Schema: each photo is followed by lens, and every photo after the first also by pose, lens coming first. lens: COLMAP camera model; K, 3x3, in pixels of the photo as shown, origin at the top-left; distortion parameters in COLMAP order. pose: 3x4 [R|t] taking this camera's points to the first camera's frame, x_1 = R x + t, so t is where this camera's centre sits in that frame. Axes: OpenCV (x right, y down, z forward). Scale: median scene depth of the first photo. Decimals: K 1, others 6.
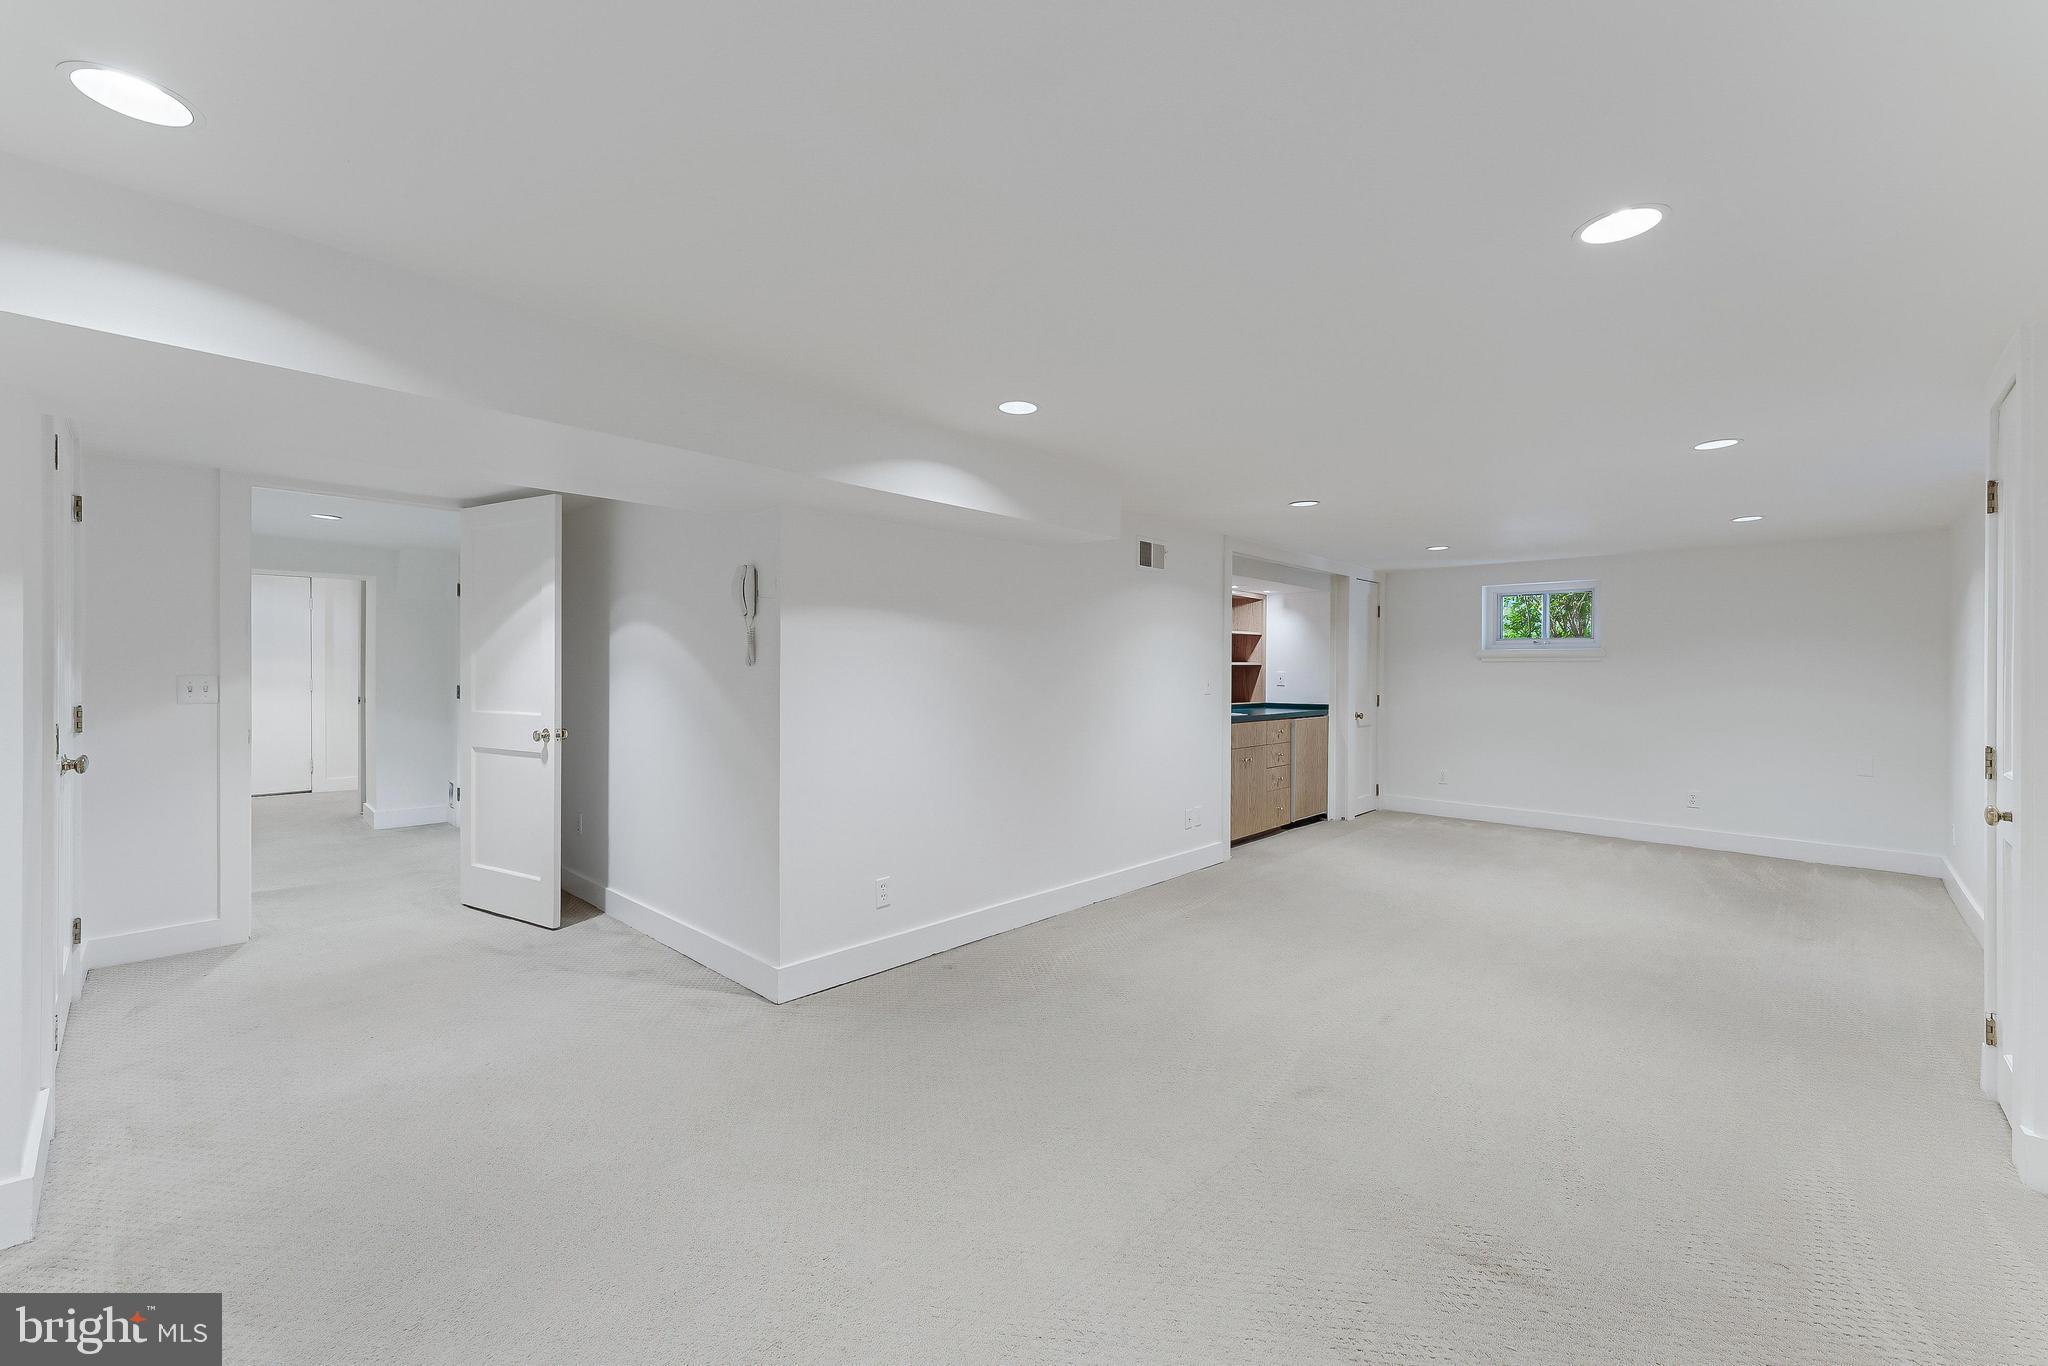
lens RADIAL K [[817.5, 0, 1025.3], [0, 817.5, 679.6], [0, 0, 1]] dist [0.008396, 0.000337]
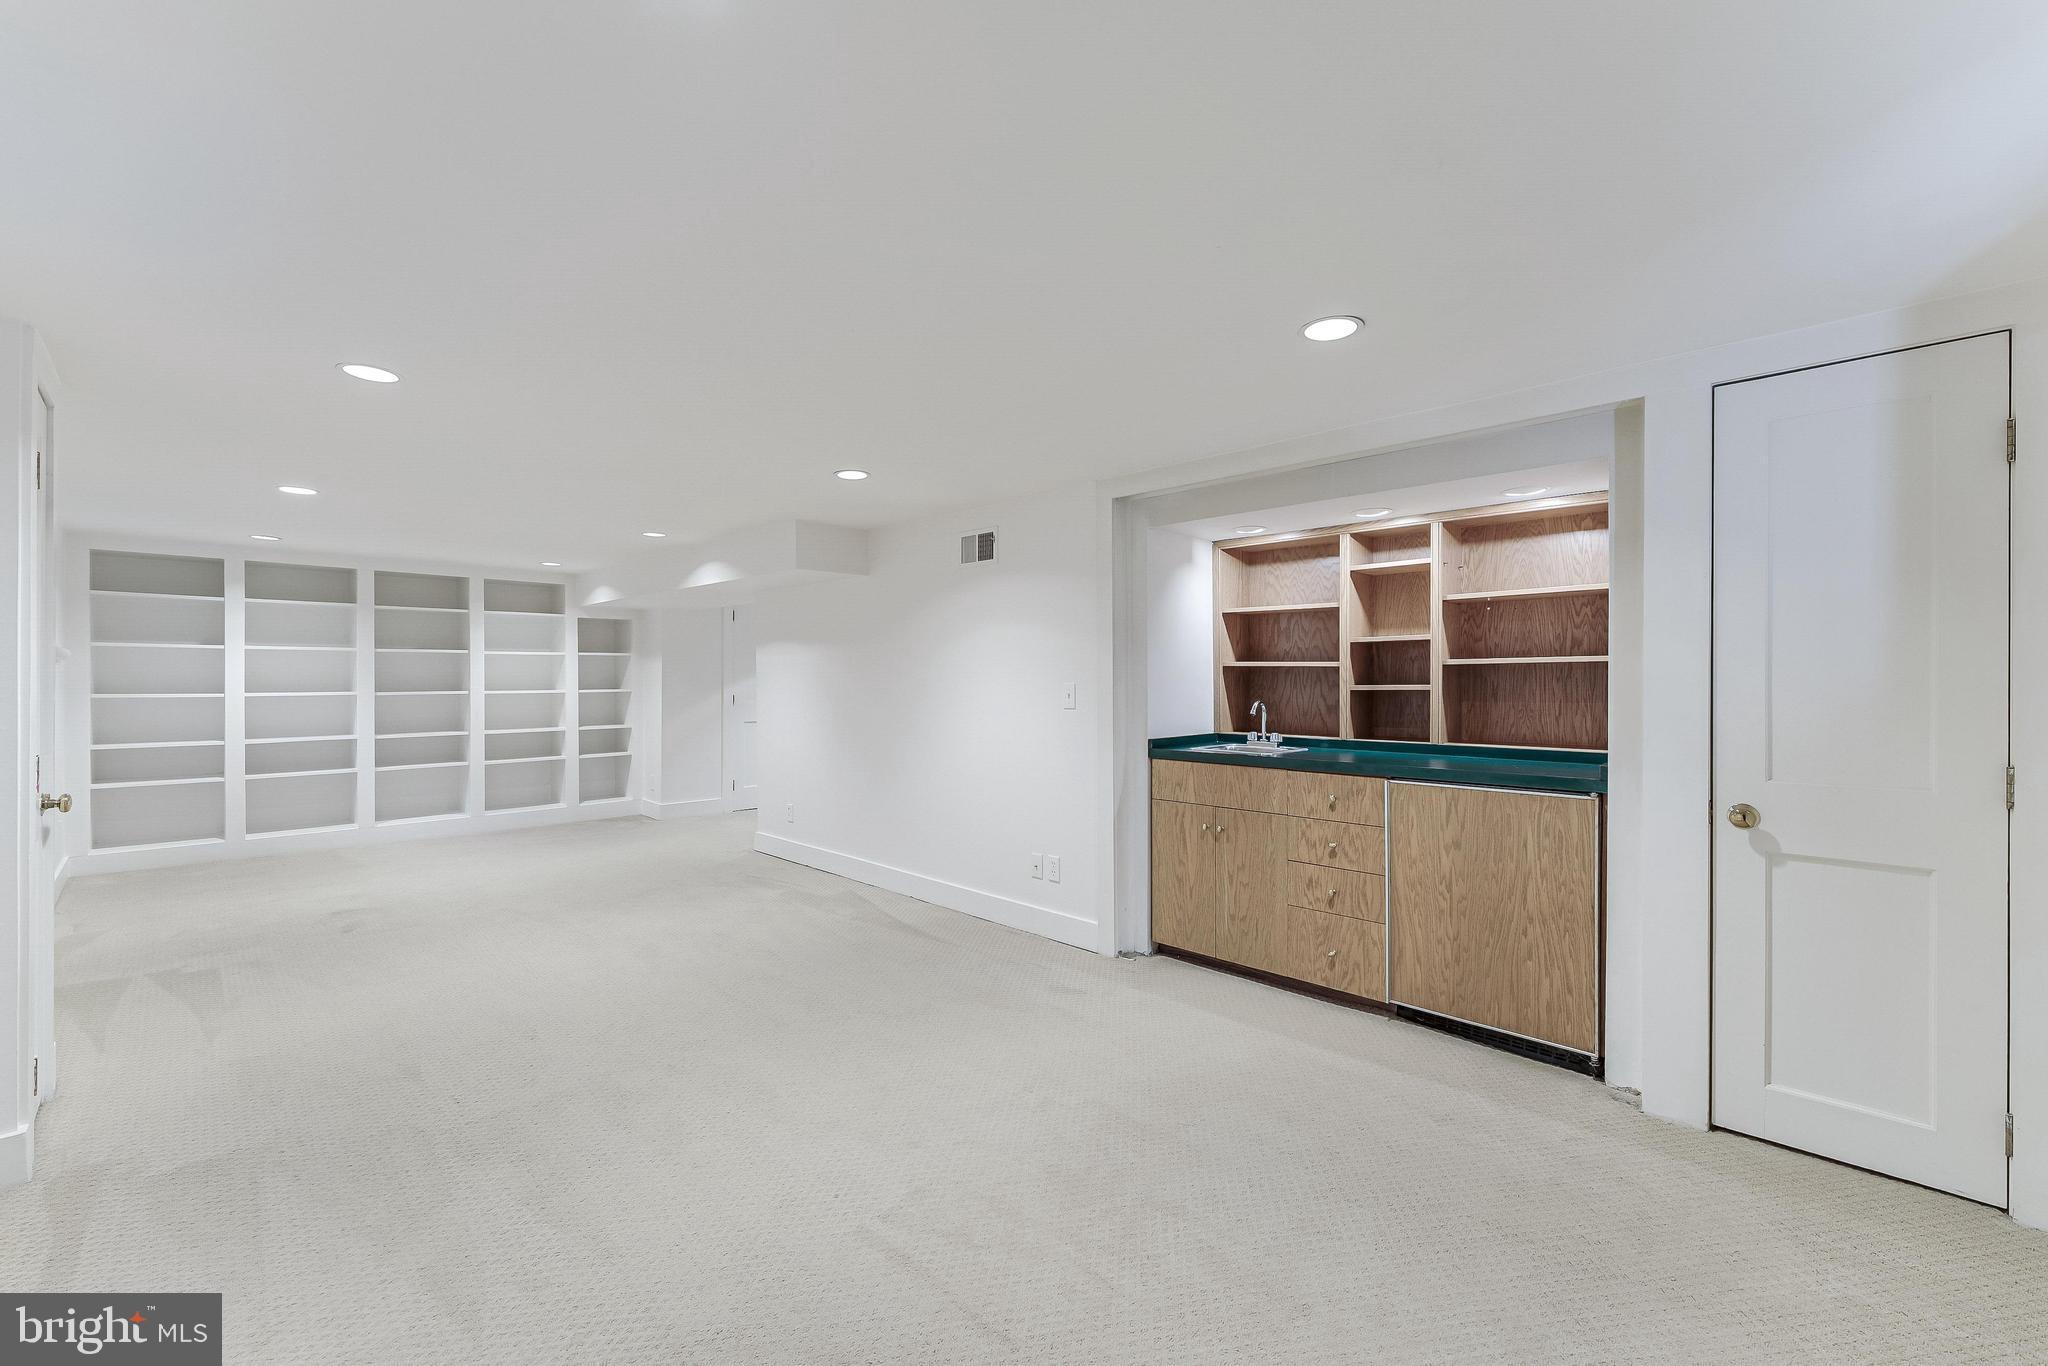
lens RADIAL K [[817.5, 0, 1020.7], [0, 817.5, 686.3], [0, 0, 1]] dist [0.008396, 0.000337]
pose [[-0.015490, 0.011482, -0.999814, 1.001089], [-0.001229, 0.999933, 0.011502, -0.011670], [0.999879, 0.001407, -0.015475, 1.014374]]
